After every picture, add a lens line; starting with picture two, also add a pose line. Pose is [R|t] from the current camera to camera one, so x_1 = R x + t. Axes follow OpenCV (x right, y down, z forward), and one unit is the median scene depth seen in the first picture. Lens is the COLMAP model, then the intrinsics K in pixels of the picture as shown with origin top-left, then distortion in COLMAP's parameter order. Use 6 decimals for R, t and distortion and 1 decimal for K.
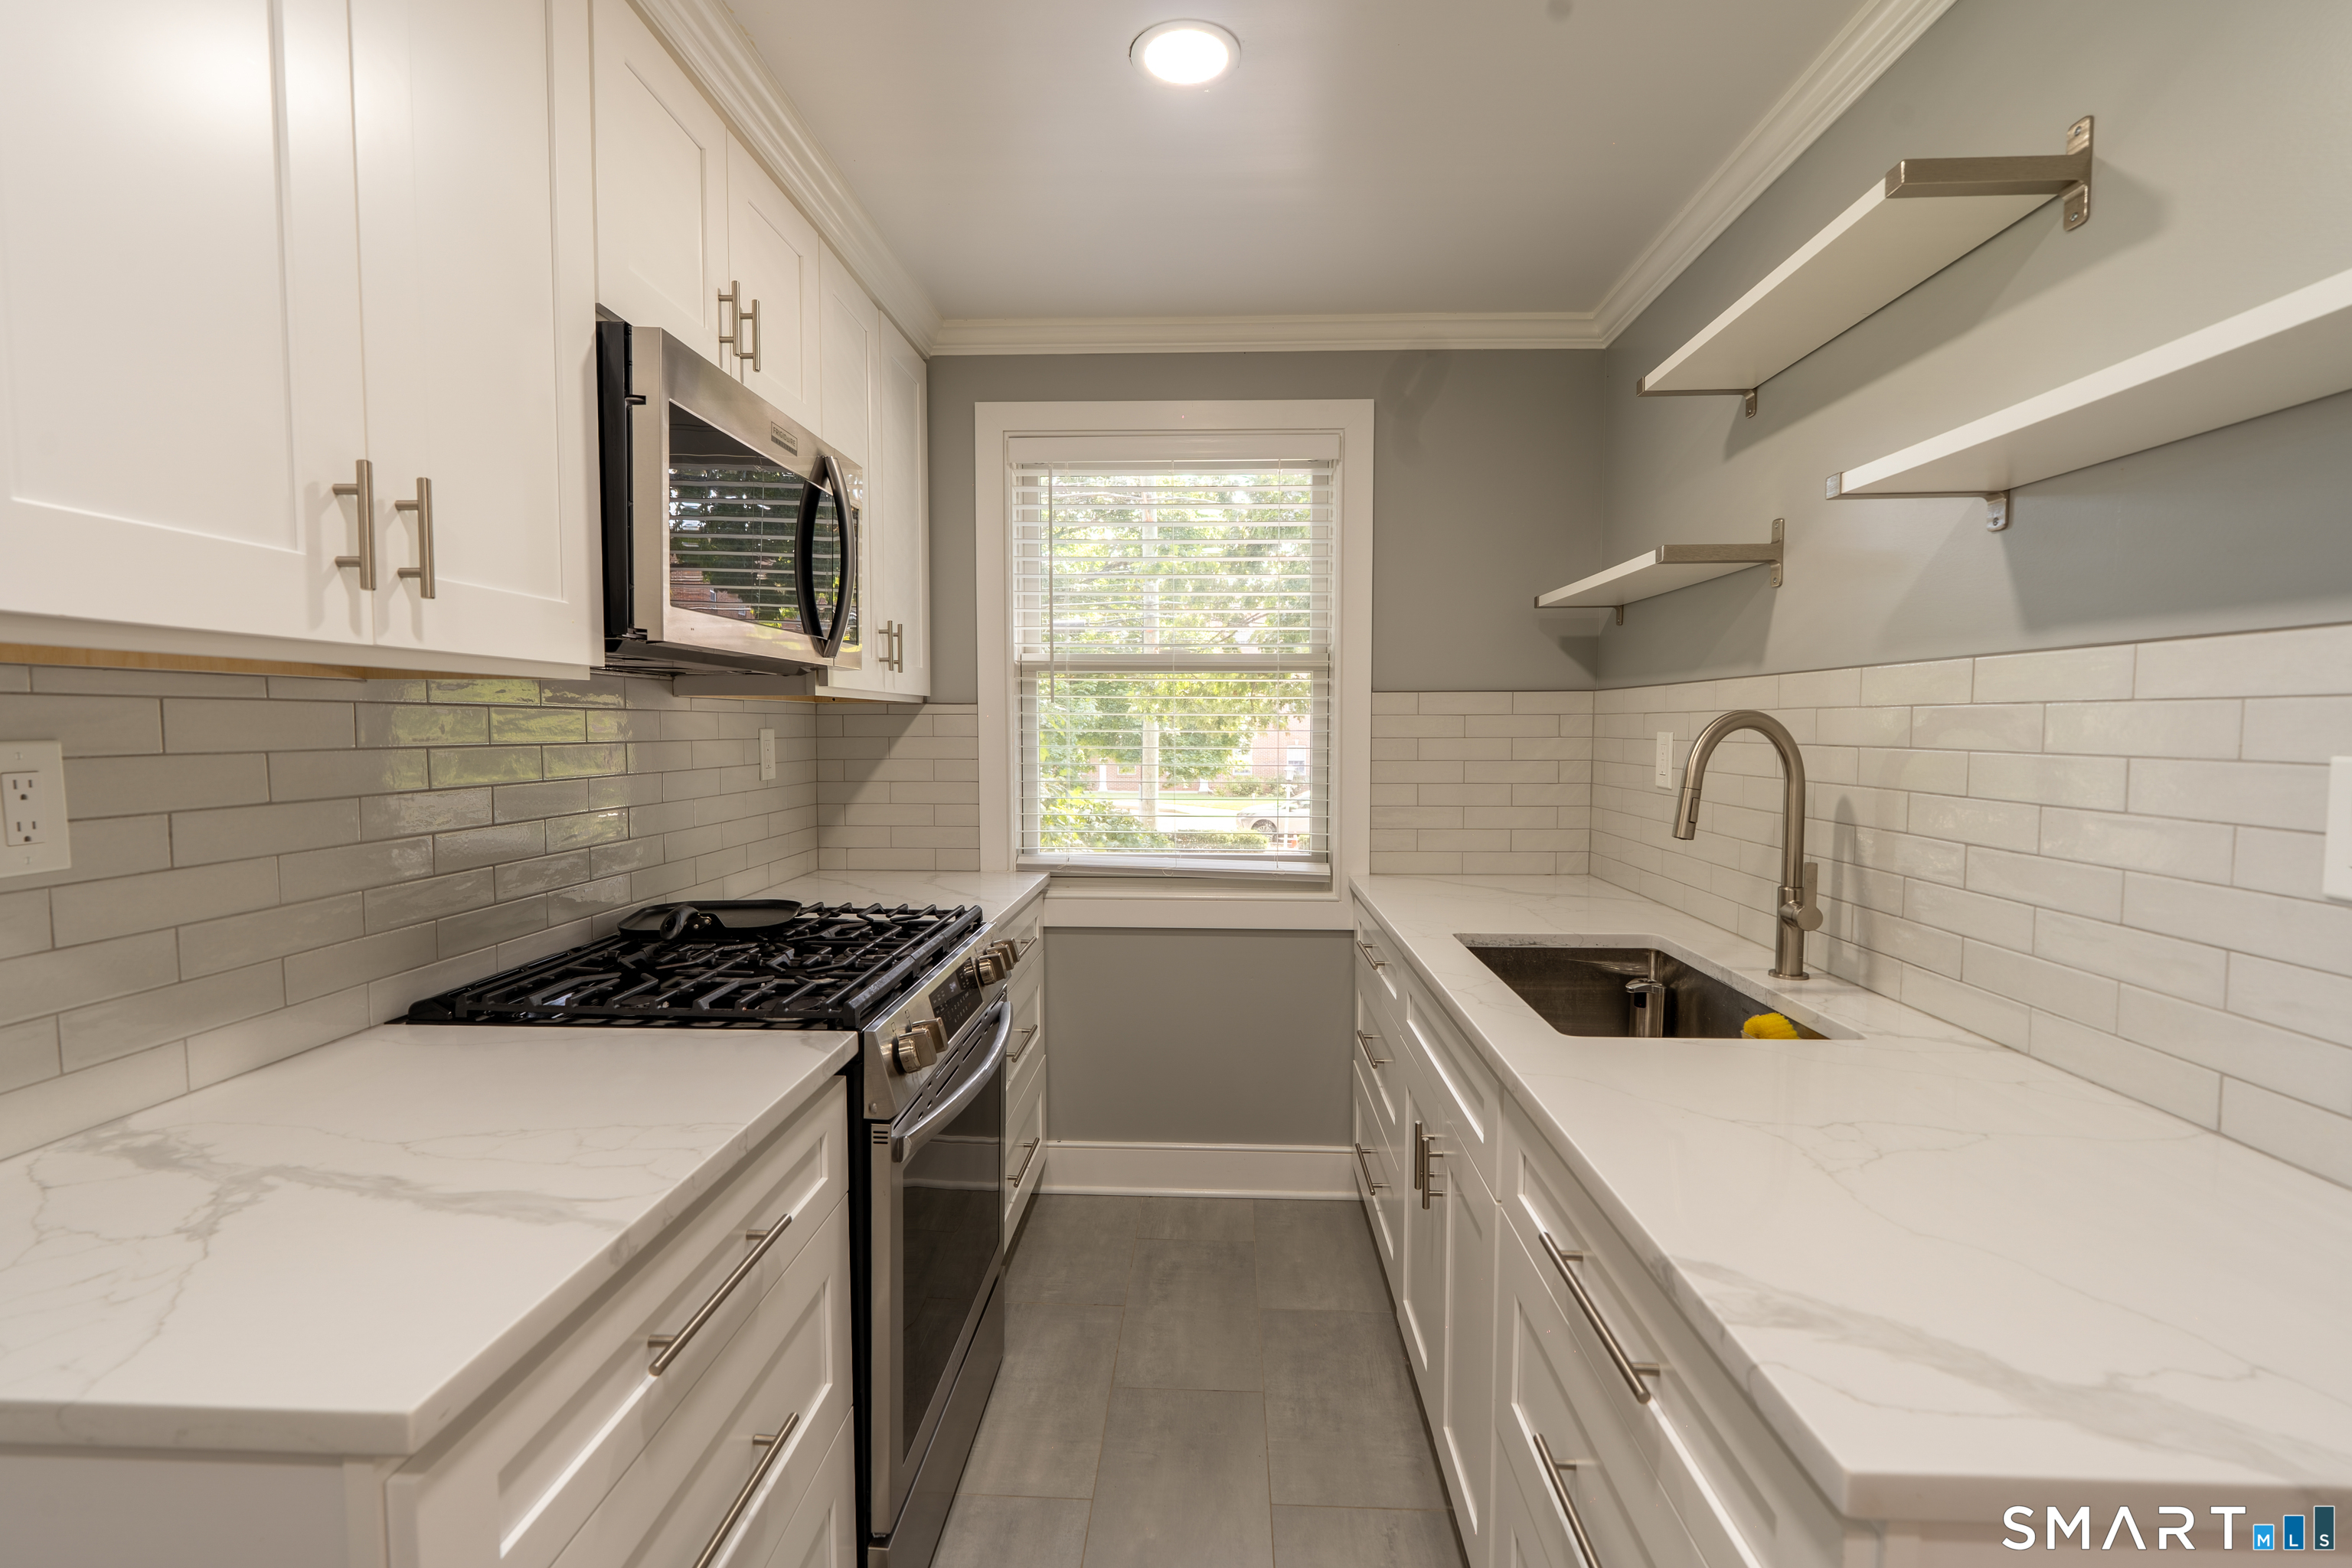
lens RADIAL K [[1070.6, 0, 1174.8], [0, 1070.6, 786.4], [0, 0, 1]] dist [-0.005194, 0.001389]
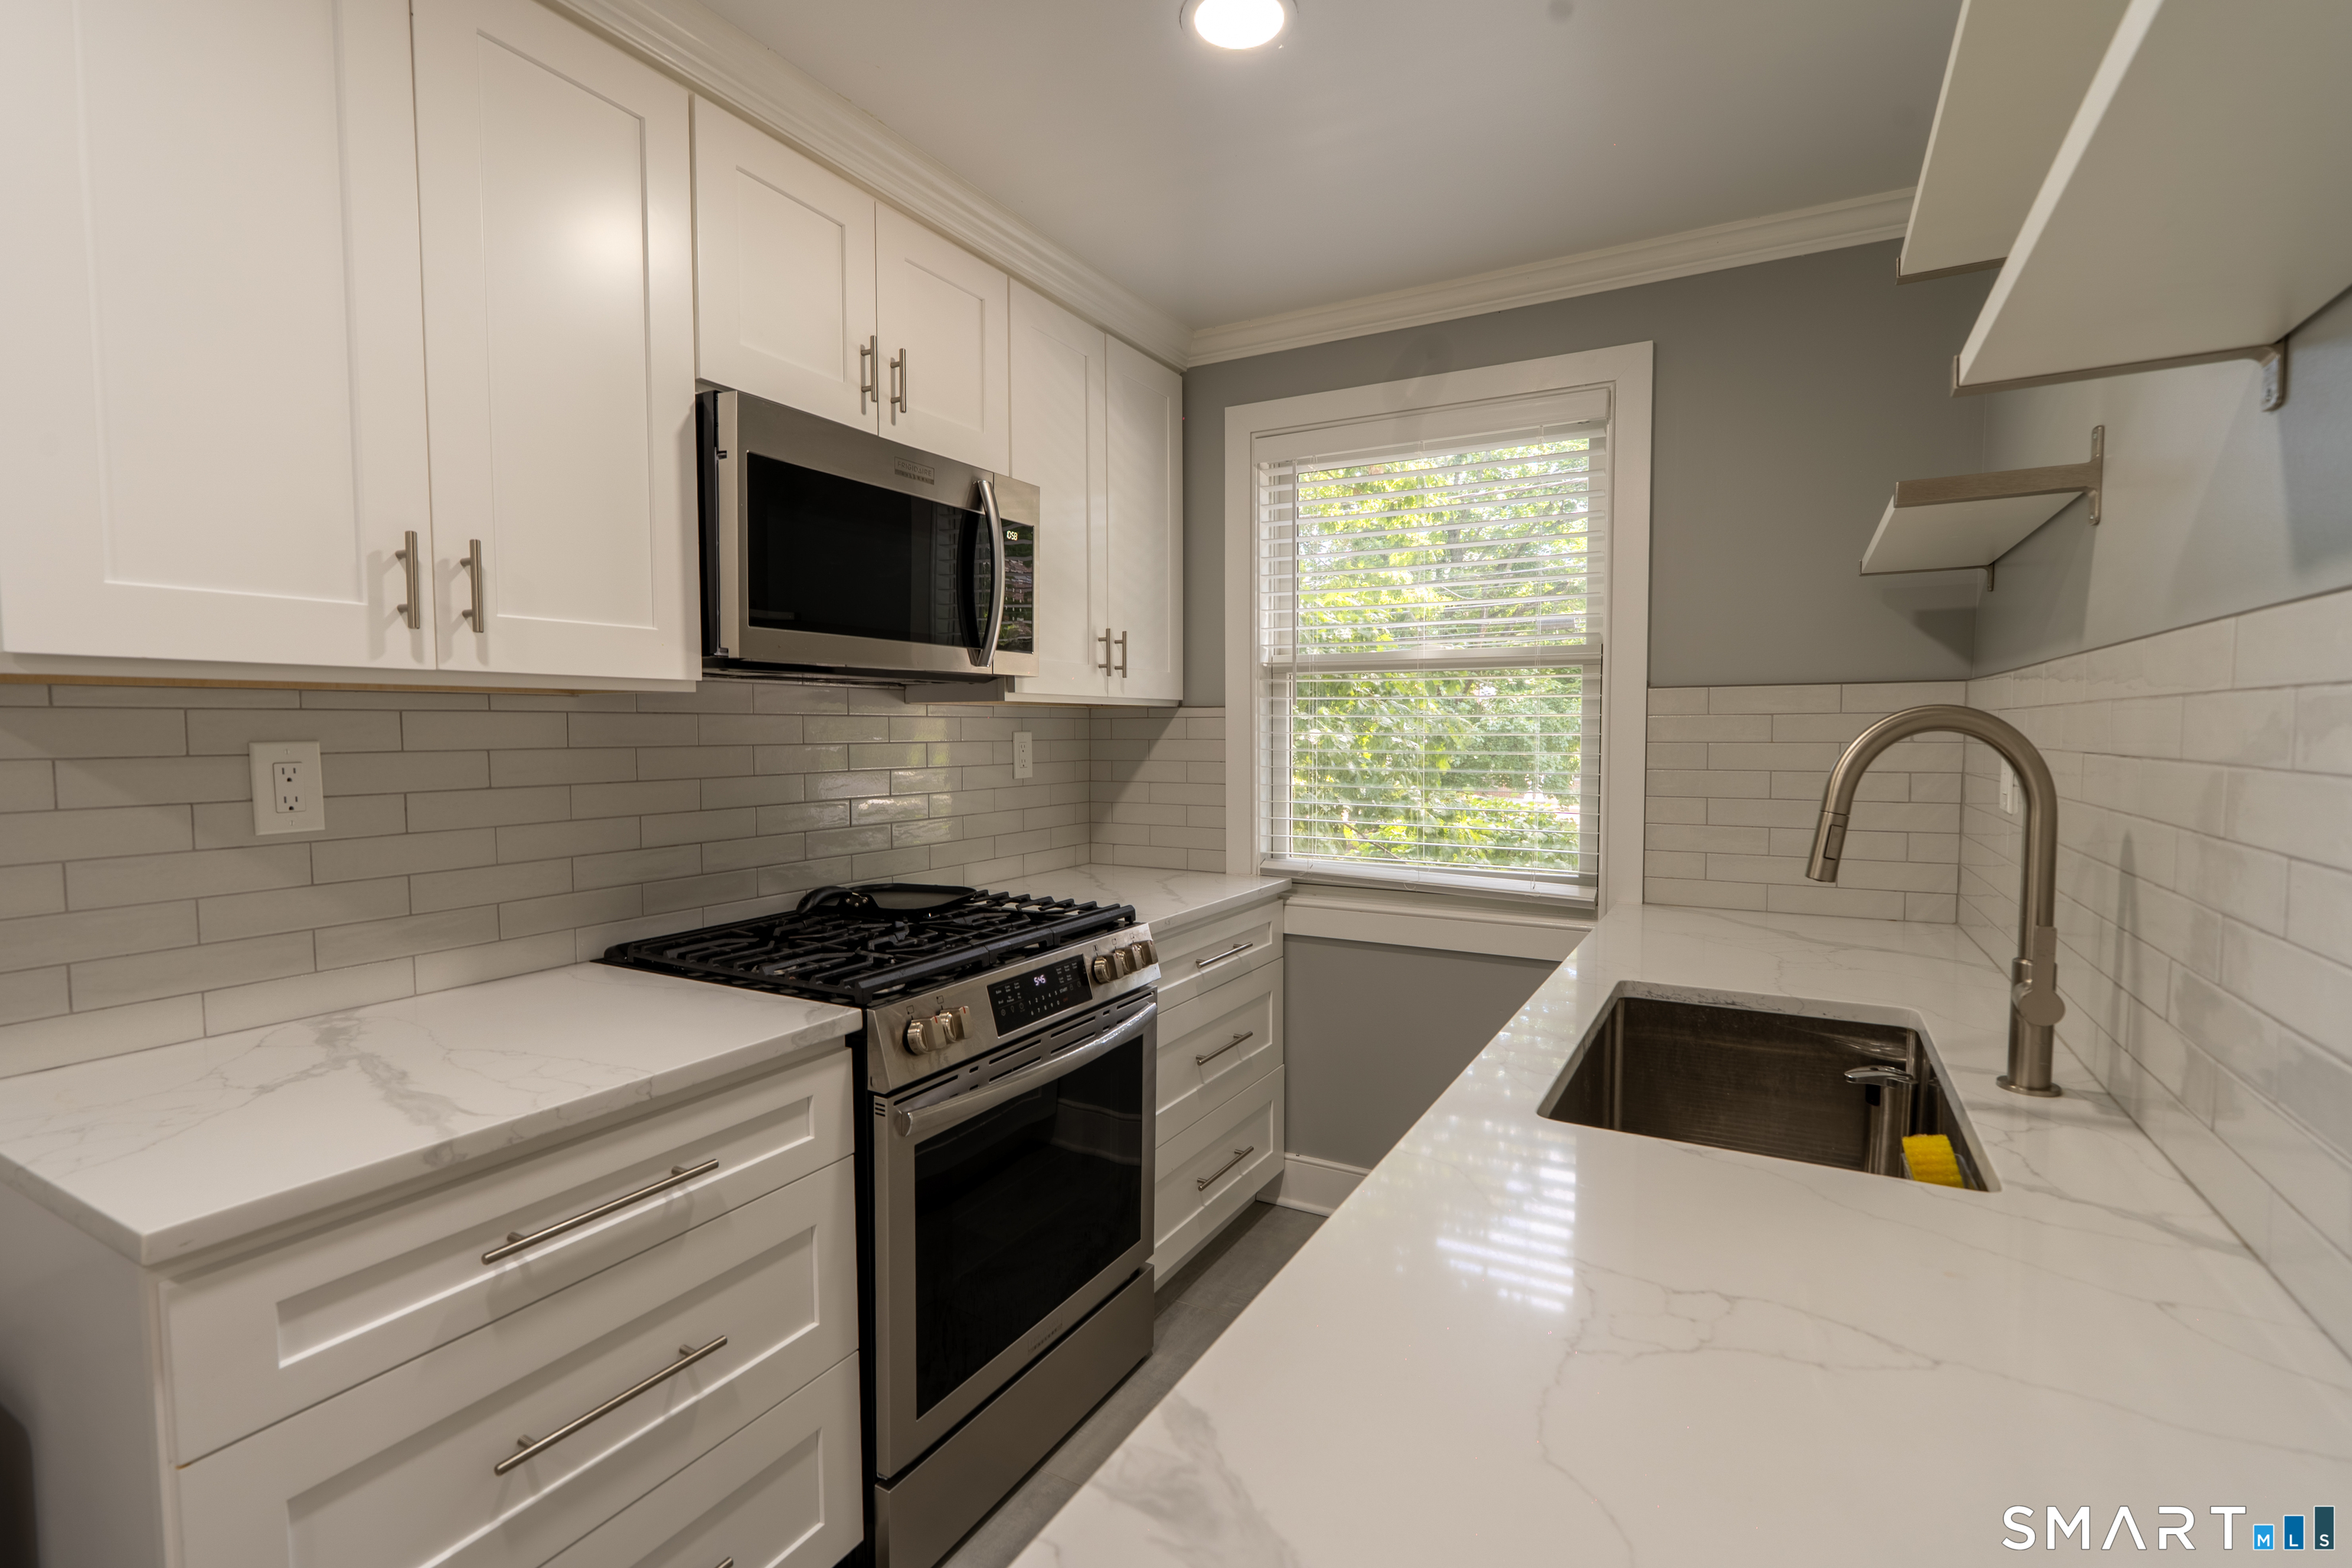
lens RADIAL K [[1072.0, 0, 1172.8], [0, 1072.0, 786.5], [0, 0, 1]] dist [-0.003708, -0.000103]
pose [[0.893896, 0.021938, -0.447737, 0.372344], [-0.022867, 0.999733, 0.003332, -0.007484], [0.447690, 0.007260, 0.894159, 0.127303]]
